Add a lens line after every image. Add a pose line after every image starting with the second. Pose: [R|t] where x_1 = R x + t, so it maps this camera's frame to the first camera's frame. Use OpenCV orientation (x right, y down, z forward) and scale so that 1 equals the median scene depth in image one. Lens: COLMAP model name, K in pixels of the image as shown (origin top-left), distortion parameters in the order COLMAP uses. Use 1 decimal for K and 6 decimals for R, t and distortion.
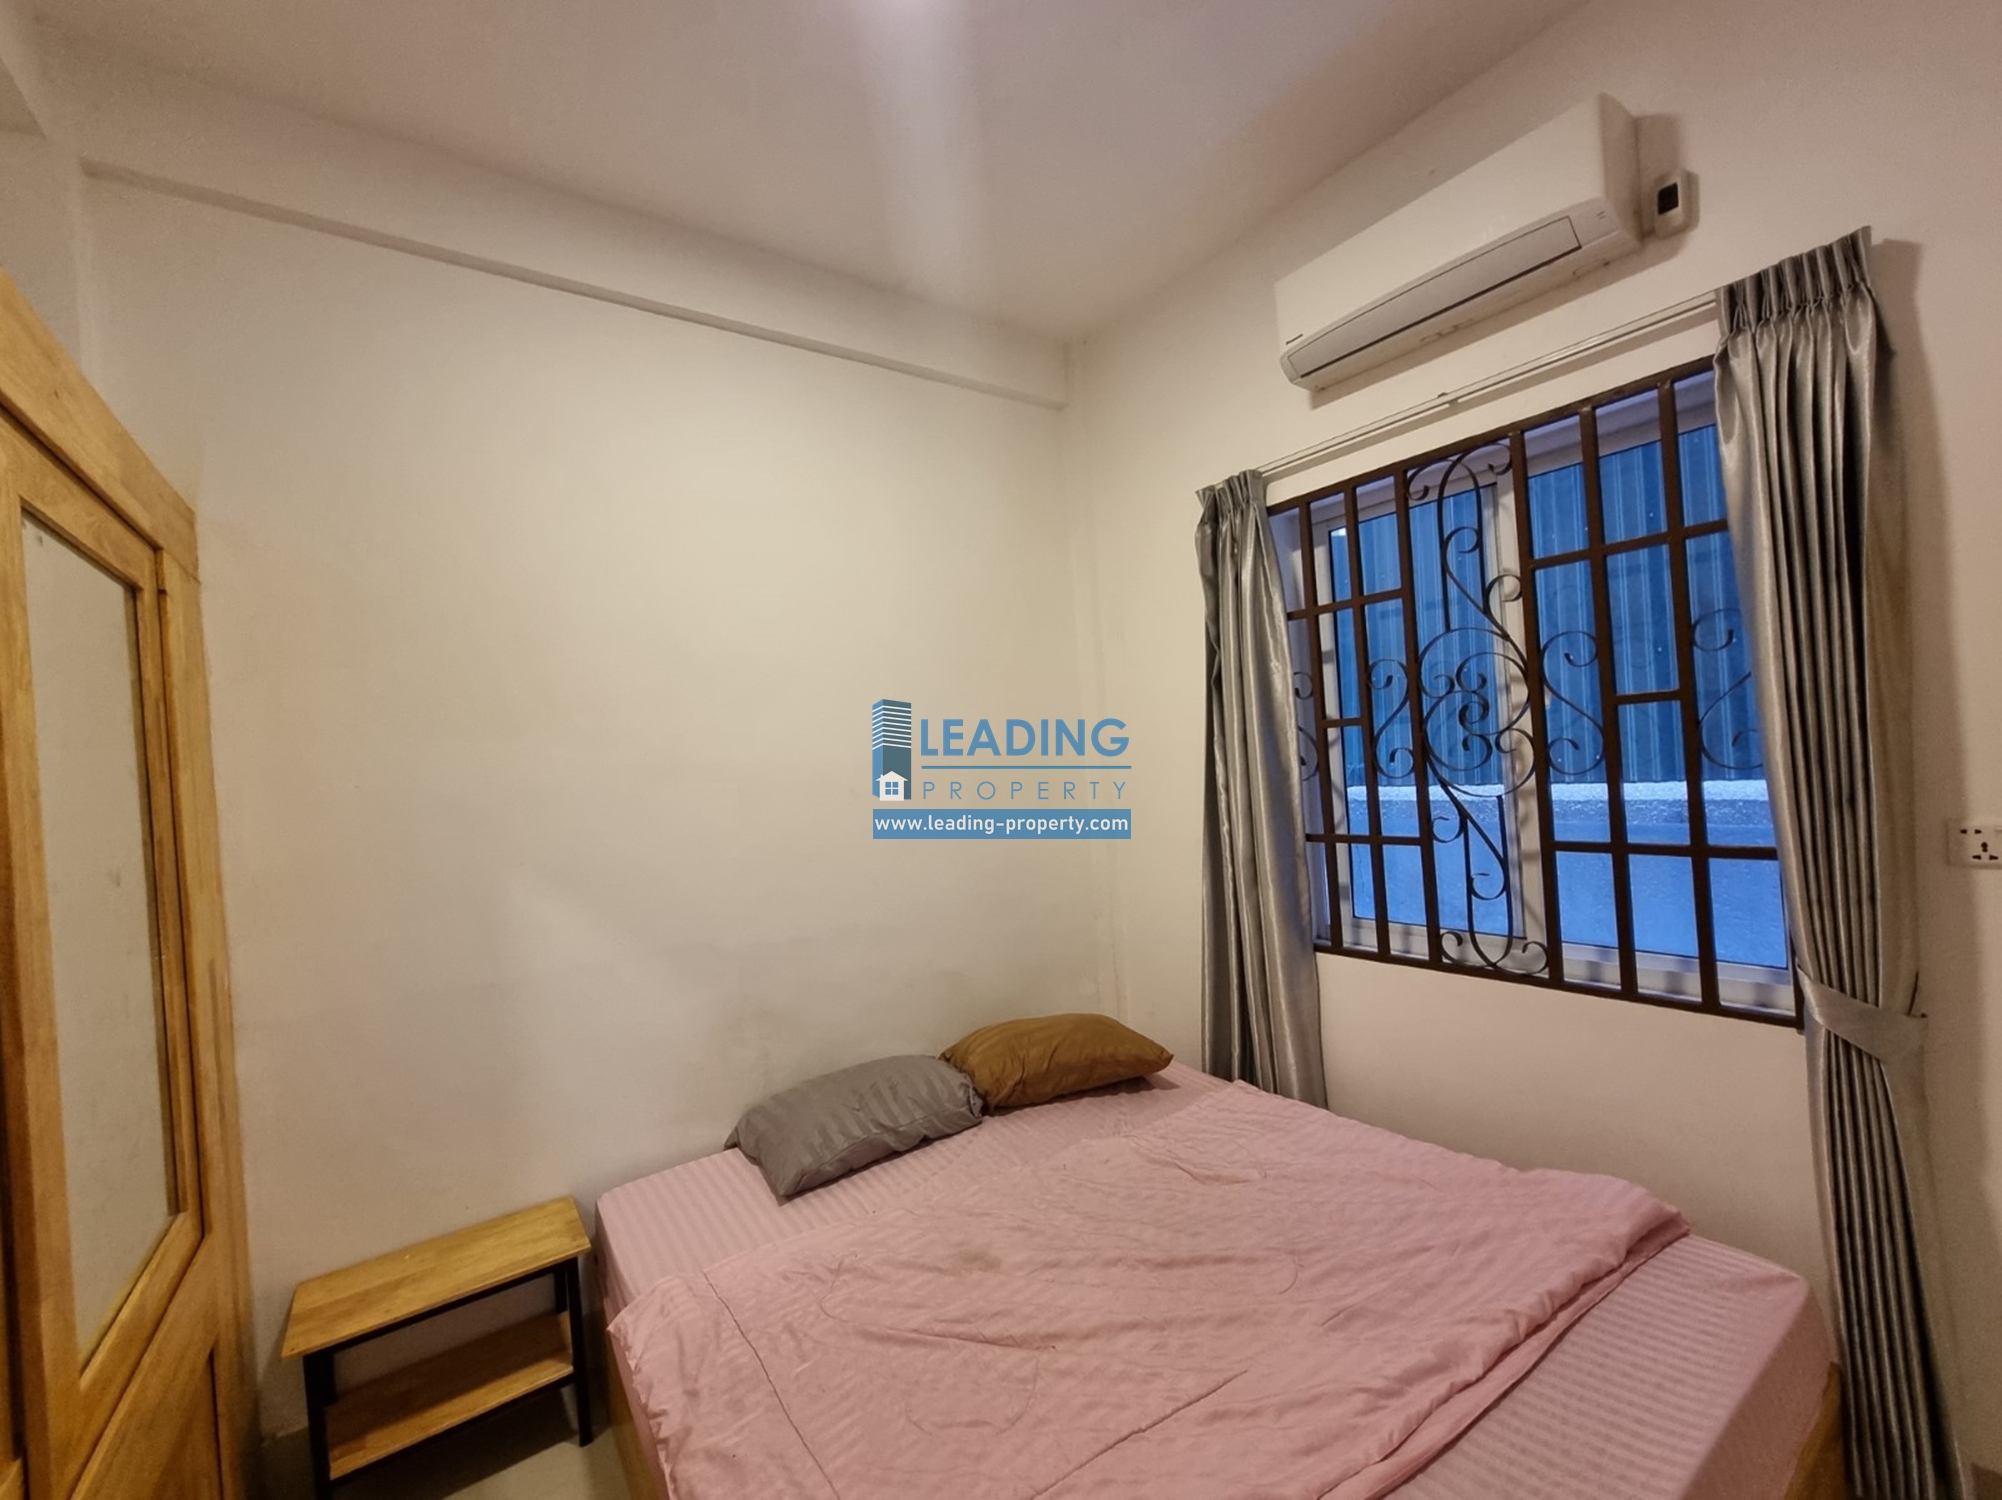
lens RADIAL K [[797.7, 0, 1001.0], [0, 797.7, 750.0], [0, 0, 1]] dist [0.000294, 0.000025]
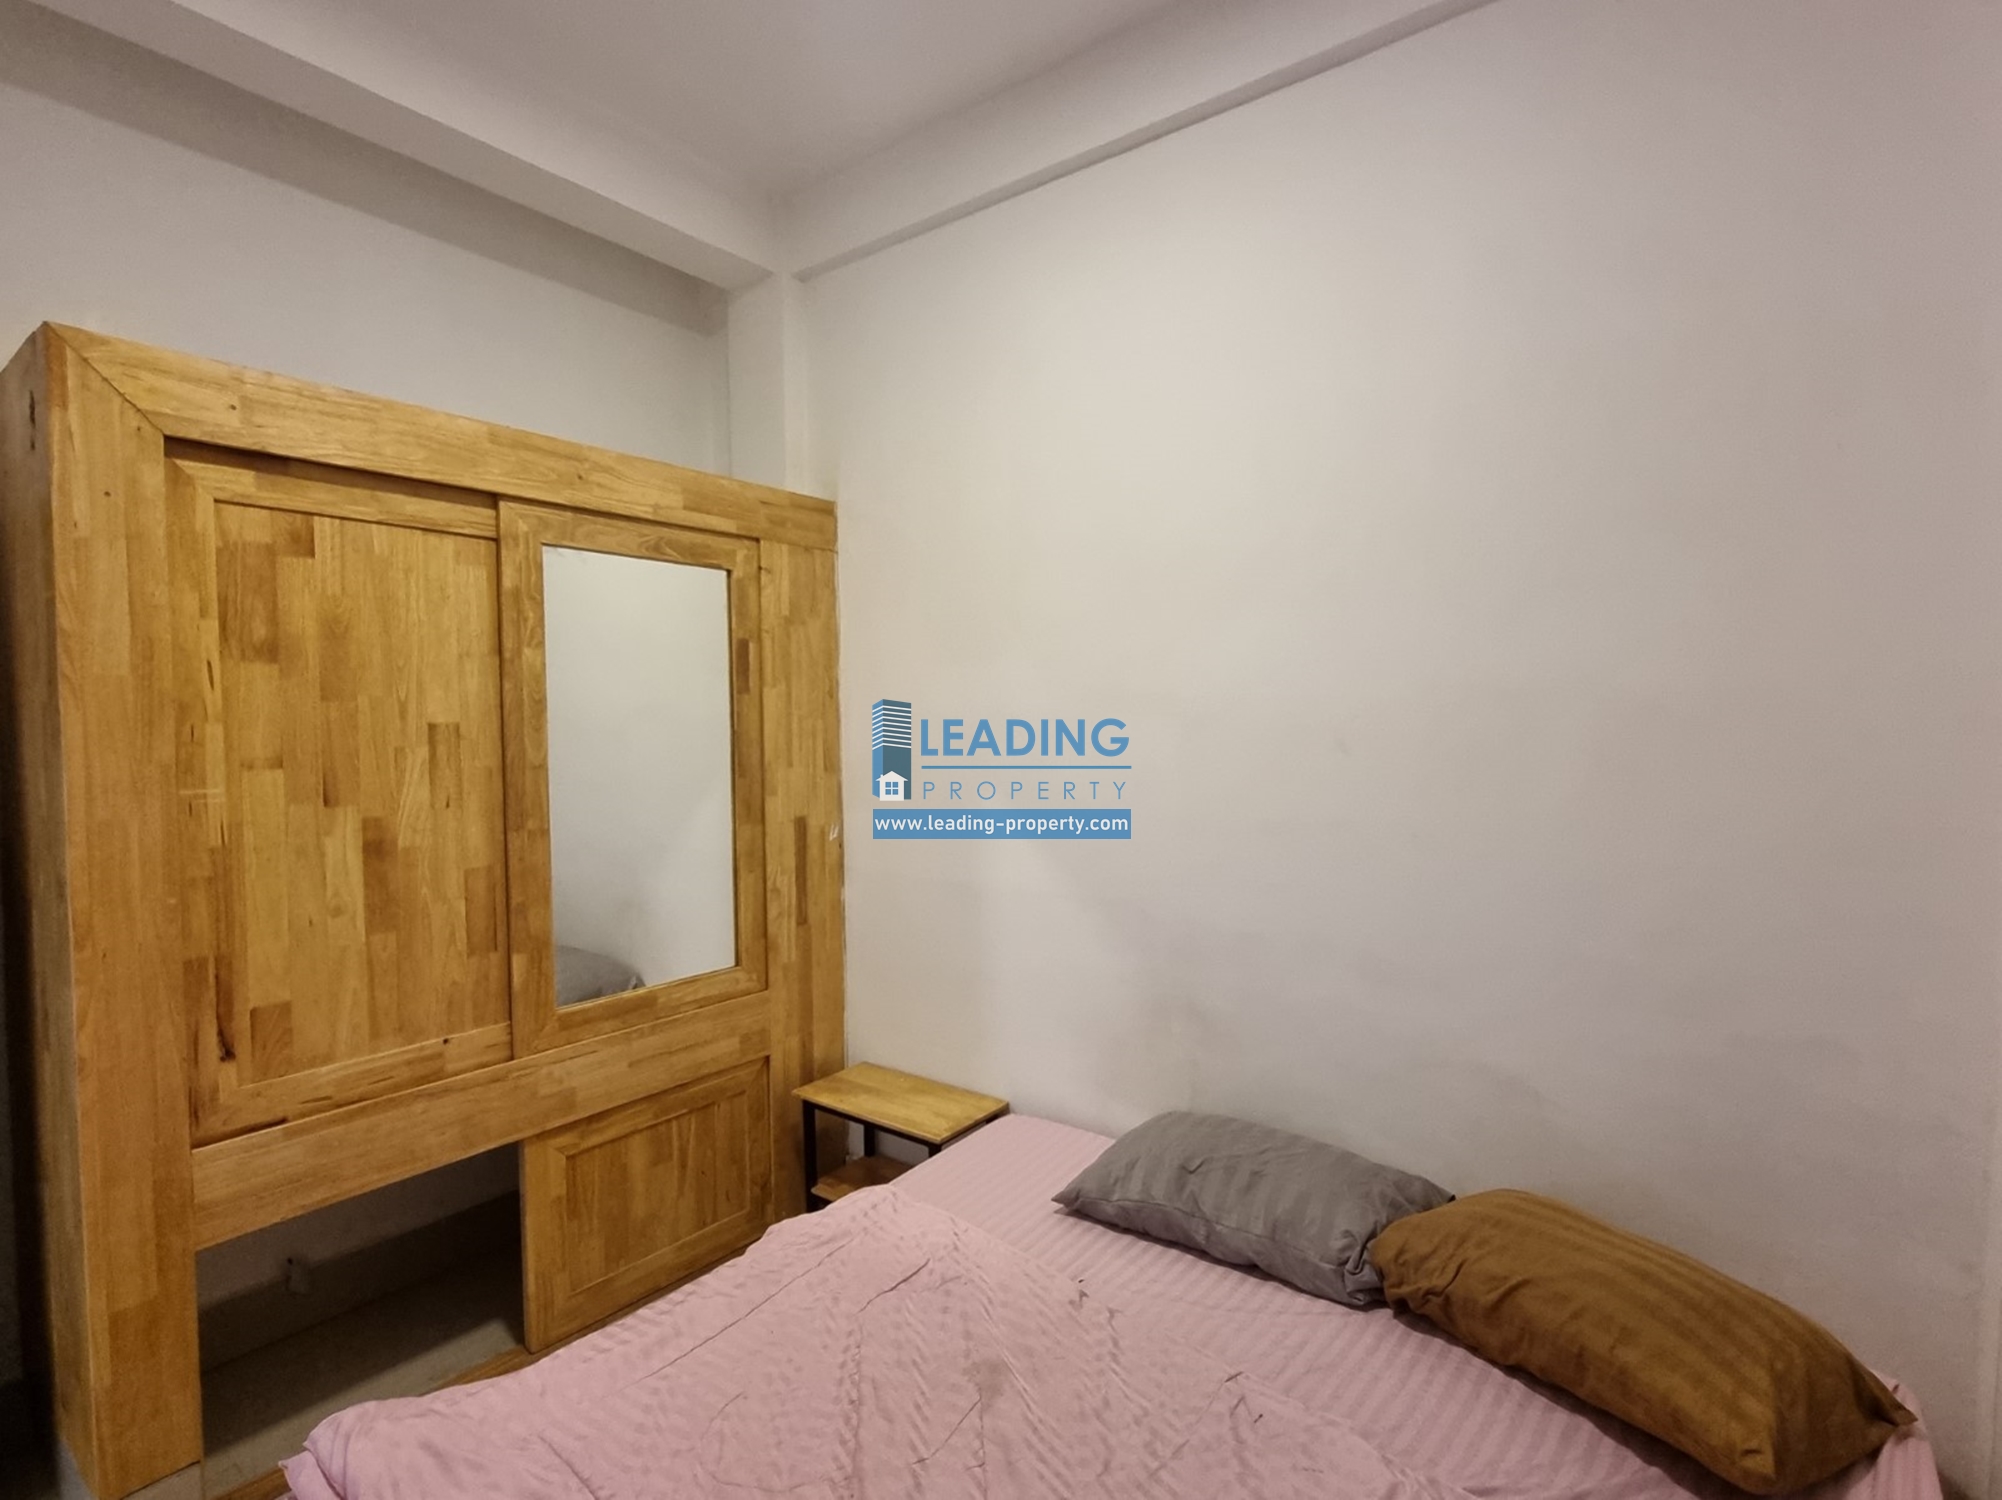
lens RADIAL K [[975.6, 0, 1001.0], [0, 975.6, 750.0], [0, 0, 1]] dist [0.001581, 0.000187]
pose [[0.338693, 0.101527, -0.935403, 0.576045], [-0.013579, 0.994585, 0.103034, -0.035183], [0.940799, -0.022196, 0.338238, 0.528805]]
